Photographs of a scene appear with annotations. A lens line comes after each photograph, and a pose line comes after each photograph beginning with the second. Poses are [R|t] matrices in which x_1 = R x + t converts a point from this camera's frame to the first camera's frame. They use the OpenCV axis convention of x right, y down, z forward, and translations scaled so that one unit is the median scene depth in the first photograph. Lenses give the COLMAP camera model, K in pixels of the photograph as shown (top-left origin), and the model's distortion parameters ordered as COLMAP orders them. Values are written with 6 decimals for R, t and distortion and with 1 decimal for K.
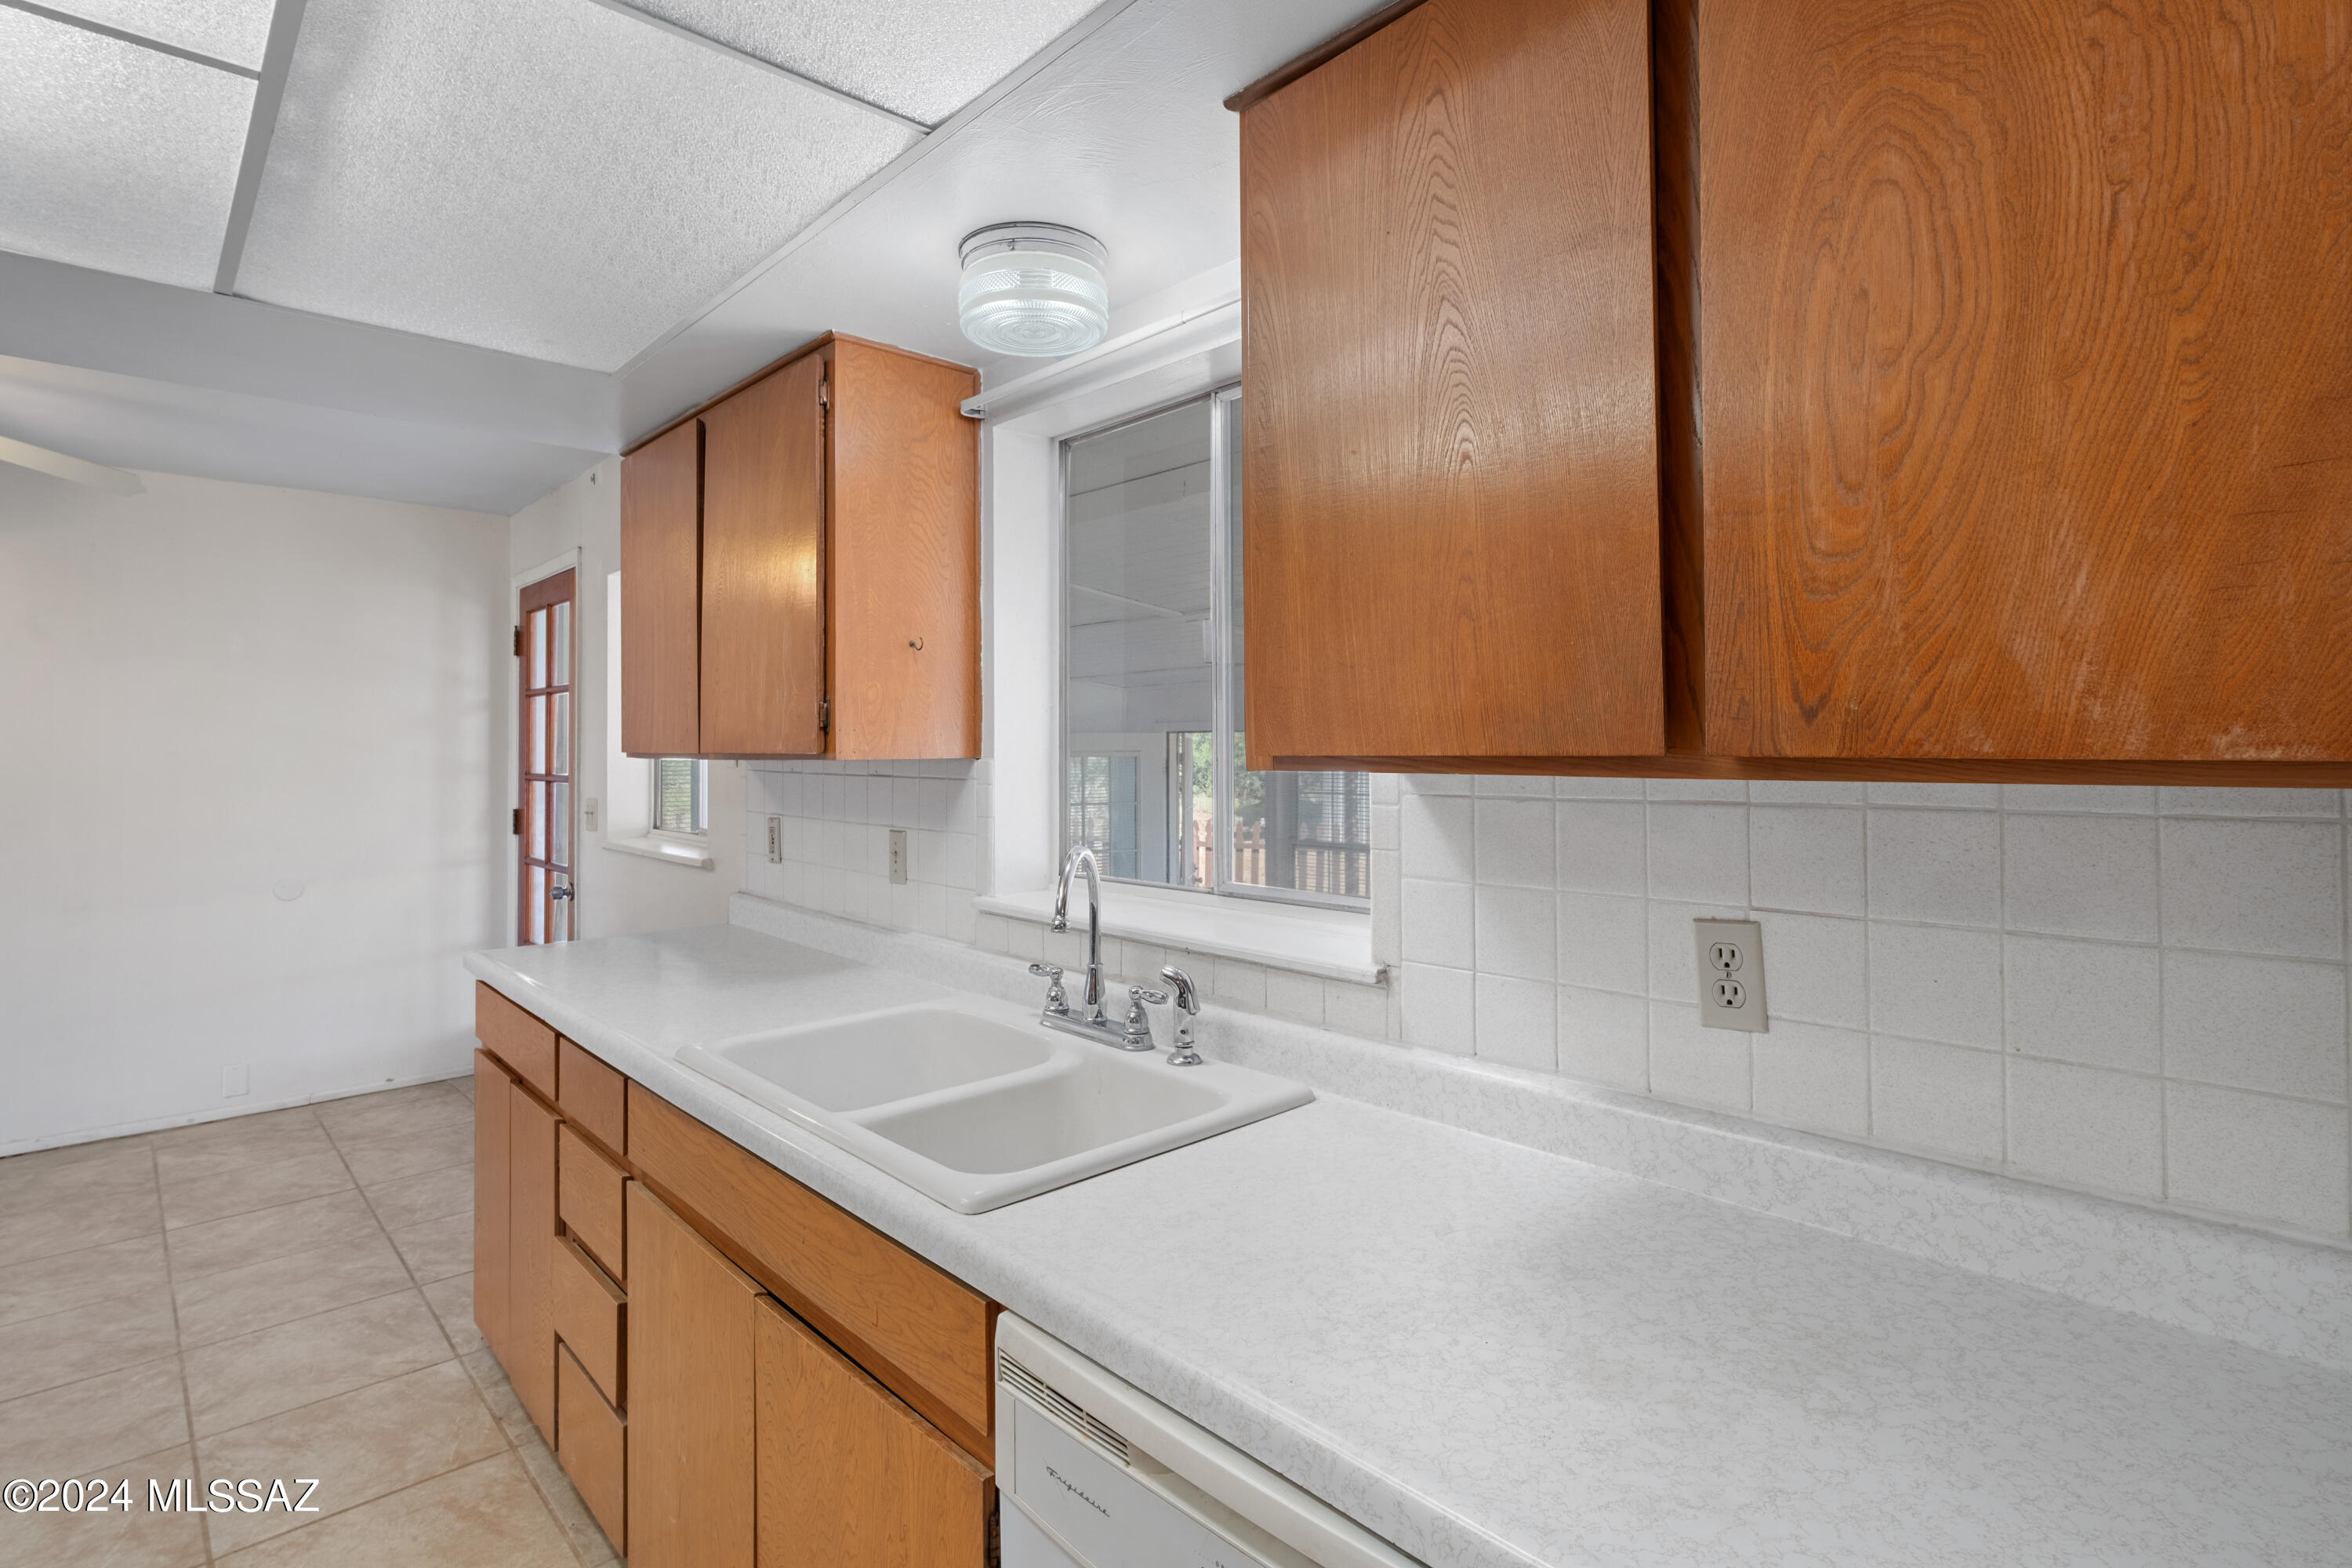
lens RADIAL K [[1133.0, 0, 1160.6], [0, 1133.0, 741.2], [0, 0, 1]] dist [-0.002387, 0.000162]
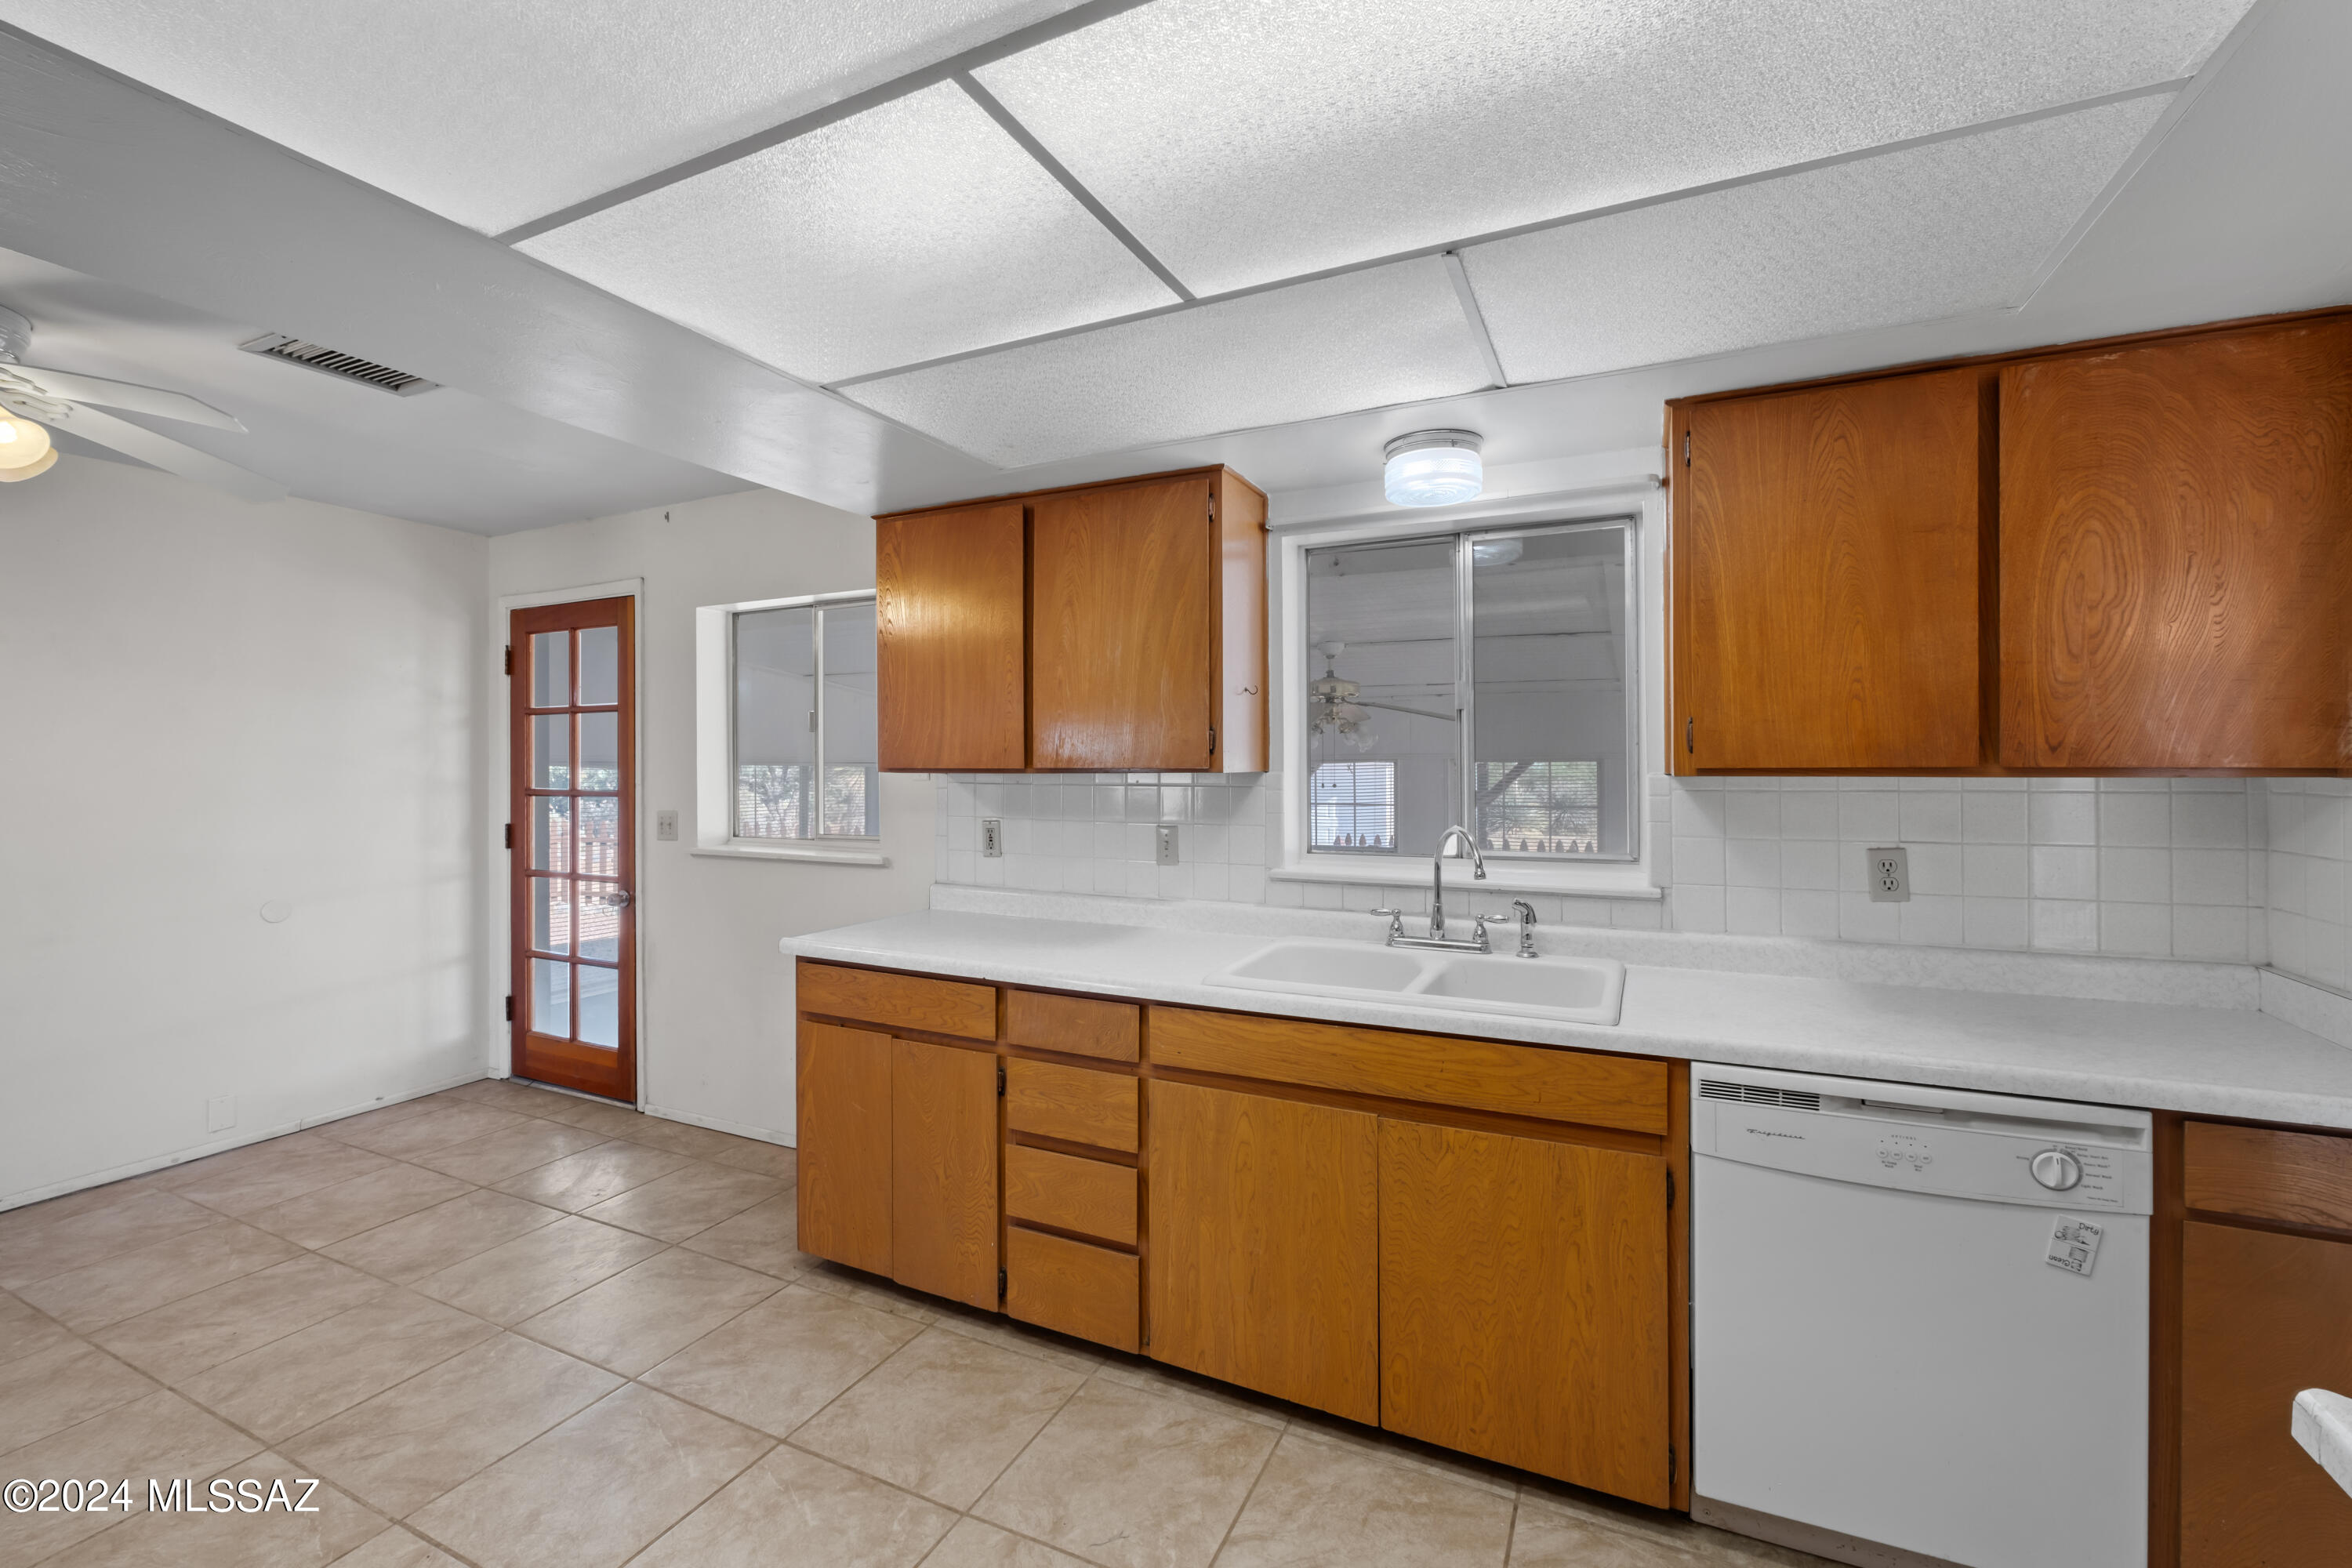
lens RADIAL K [[983.2, 0, 1164.9], [0, 983.2, 768.9], [0, 0, 1]] dist [-0.007167, 0.001129]
pose [[0.935698, -0.005418, 0.352762, -0.921334], [0.000682, 0.999908, 0.013549, -0.005689], [-0.352803, -0.012437, 0.935615, -0.127790]]
